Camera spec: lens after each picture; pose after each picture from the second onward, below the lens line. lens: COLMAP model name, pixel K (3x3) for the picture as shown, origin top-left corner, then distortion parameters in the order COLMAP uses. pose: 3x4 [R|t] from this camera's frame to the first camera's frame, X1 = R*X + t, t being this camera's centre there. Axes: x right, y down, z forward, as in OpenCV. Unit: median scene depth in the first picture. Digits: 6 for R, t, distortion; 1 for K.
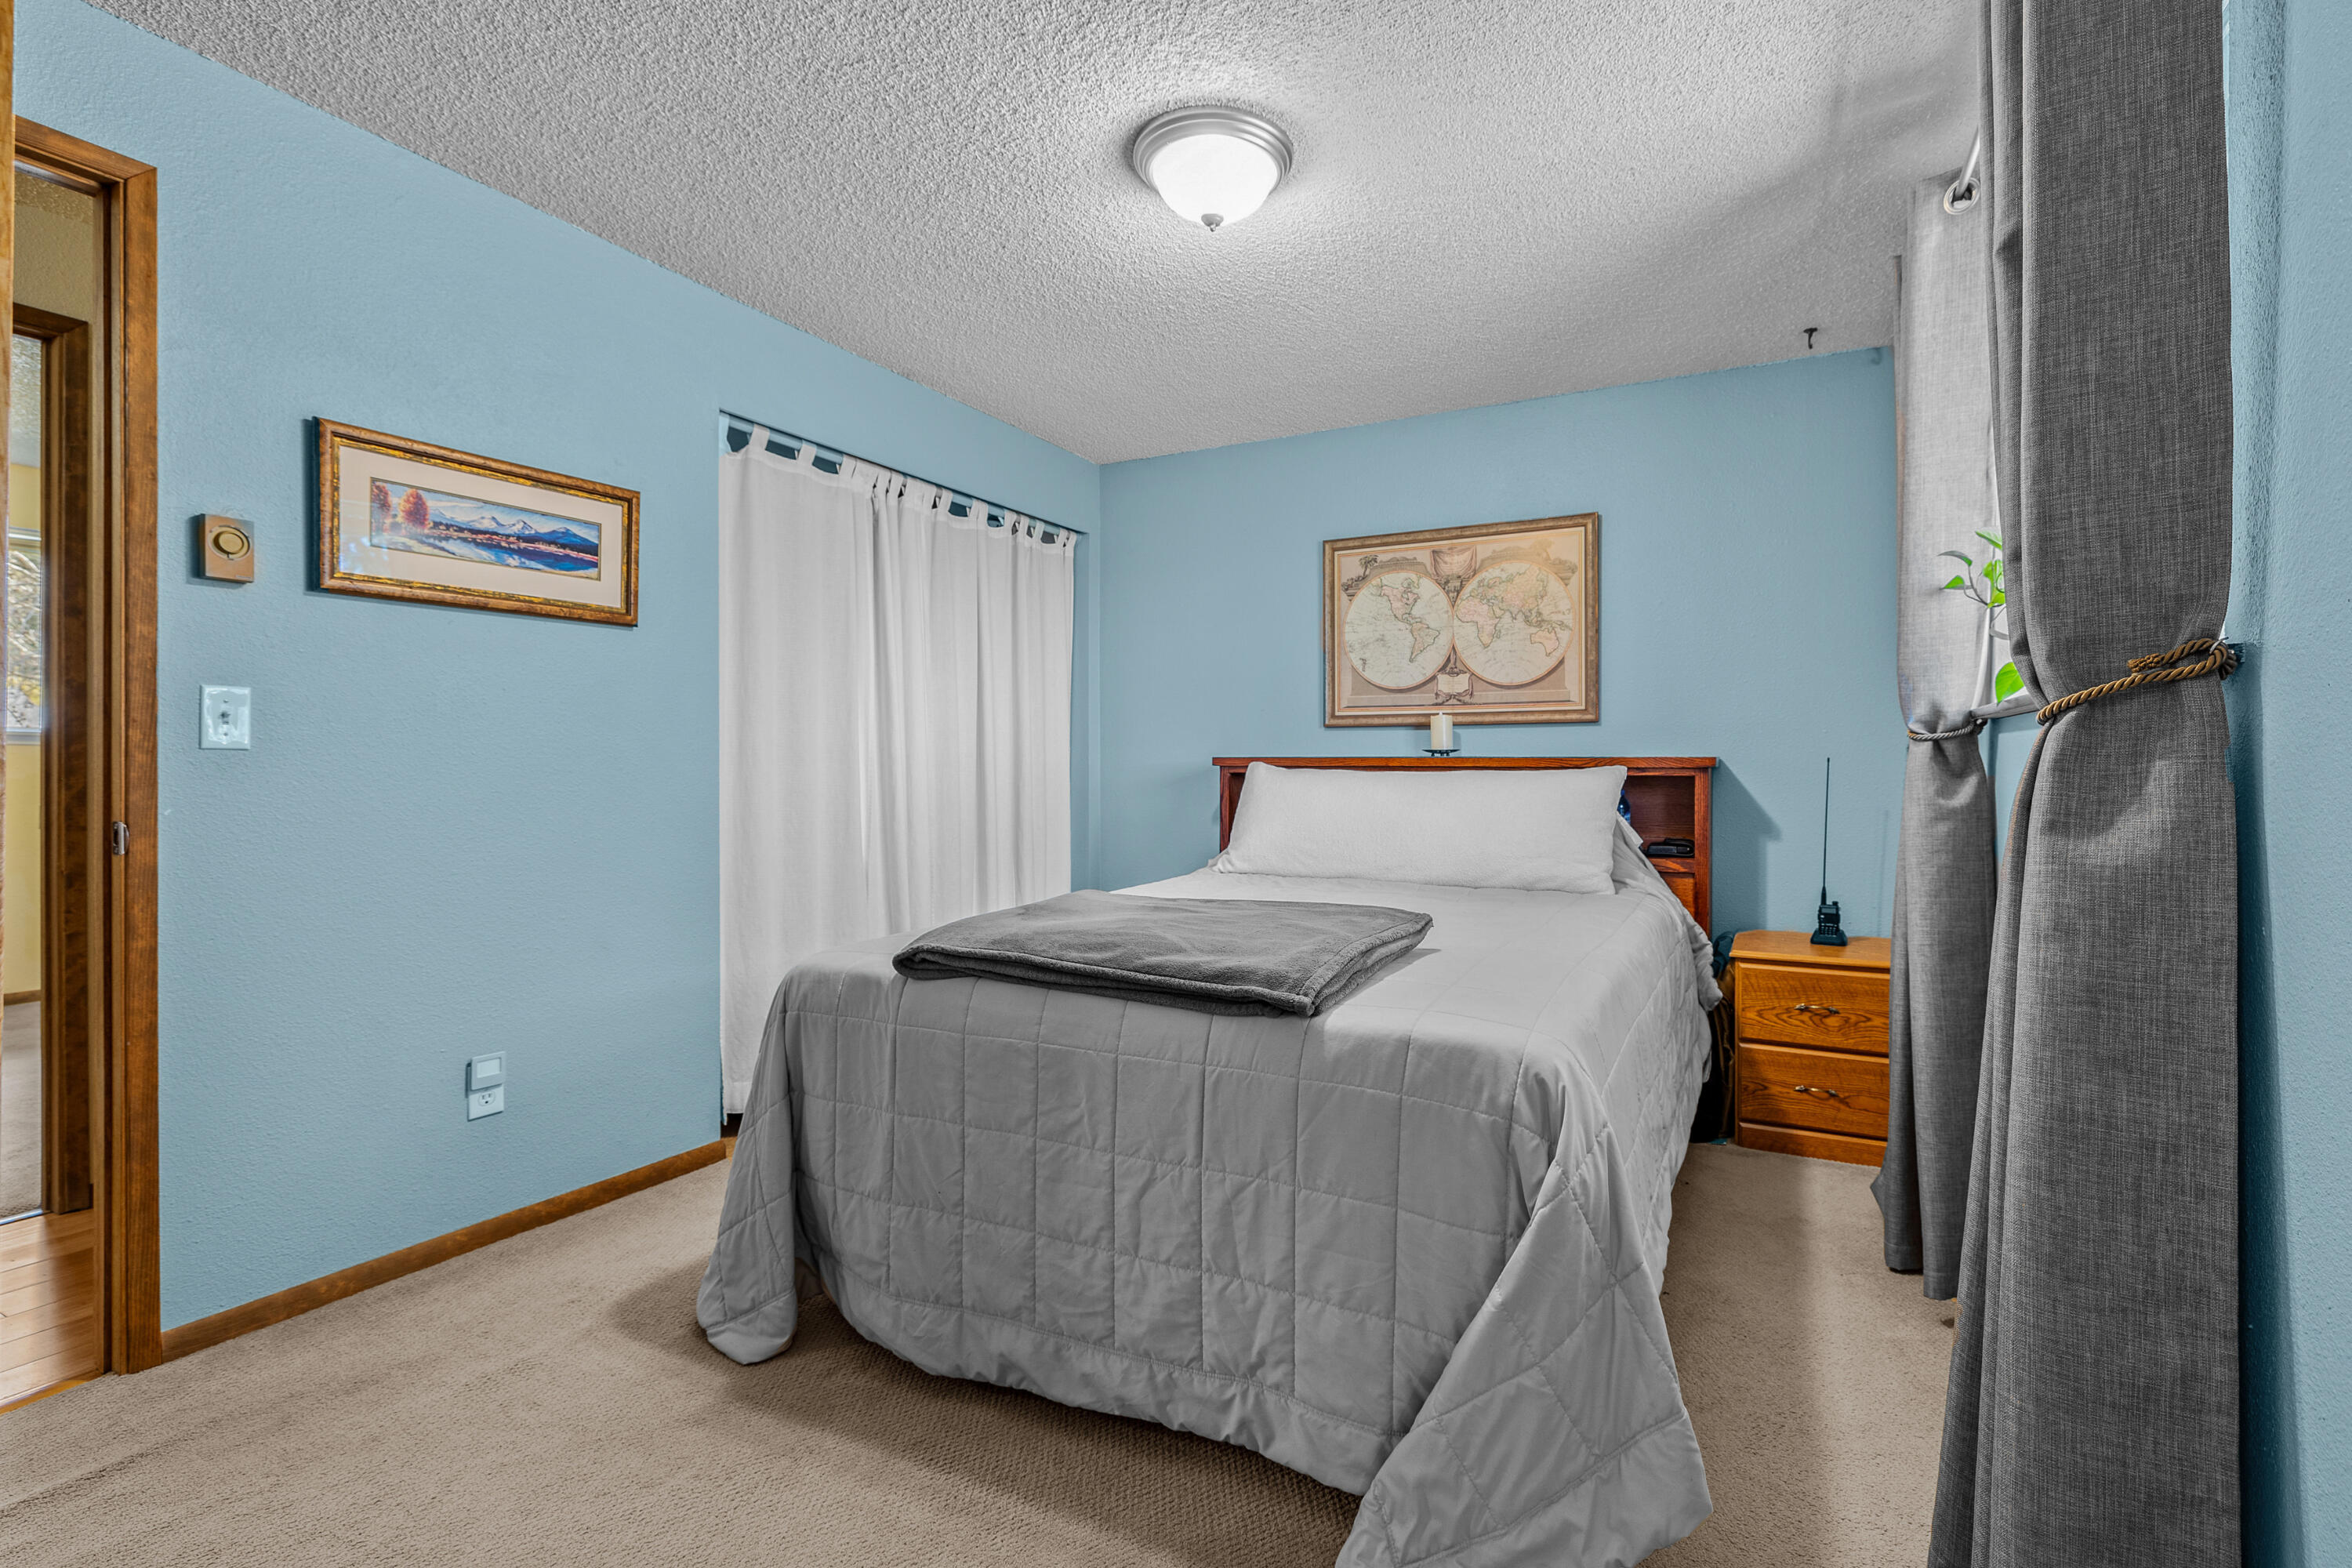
lens RADIAL K [[1048.6, 0, 1155.0], [0, 1048.6, 751.7], [0, 0, 1]] dist [-0.003650, -0.000791]
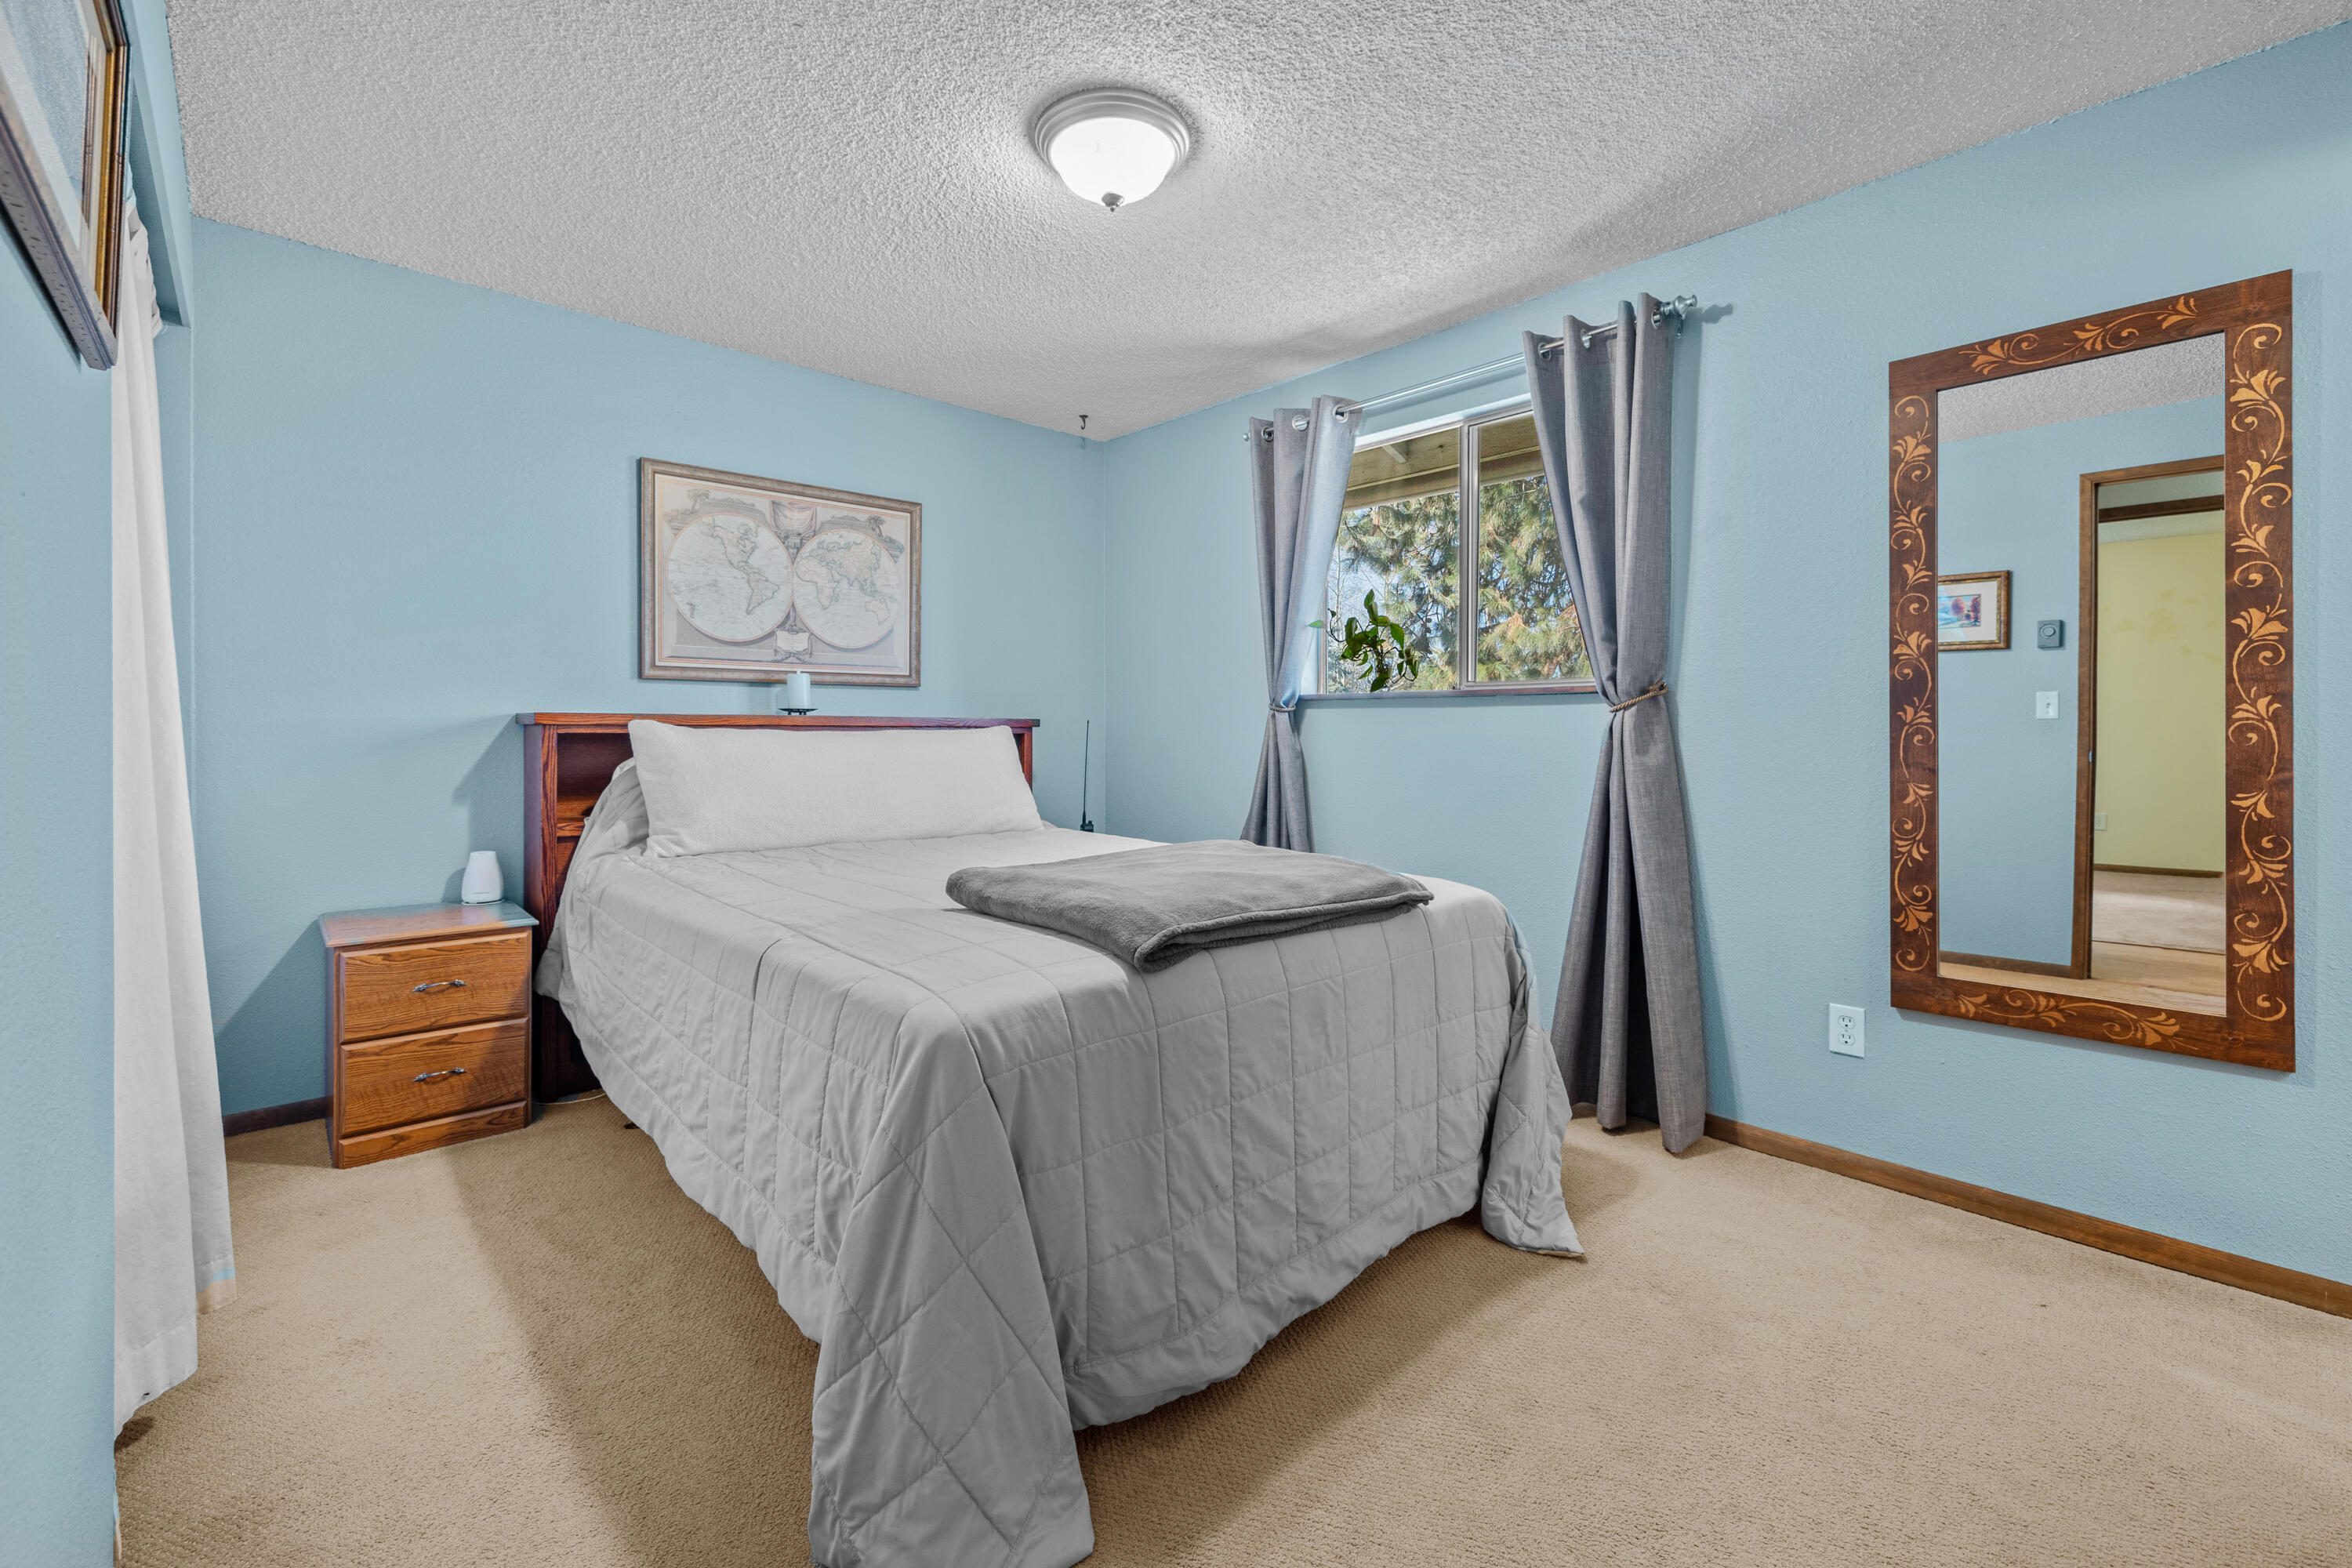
lens RADIAL K [[1010.3, 0, 1169.5], [0, 1010.3, 728.6], [0, 0, 1]] dist [-0.002074, -0.000422]
pose [[0.323990, -0.002519, 0.946057, -0.503892], [-0.015138, 0.999855, 0.007846, 0.004299], [-0.945939, -0.016863, 0.323905, 0.357373]]
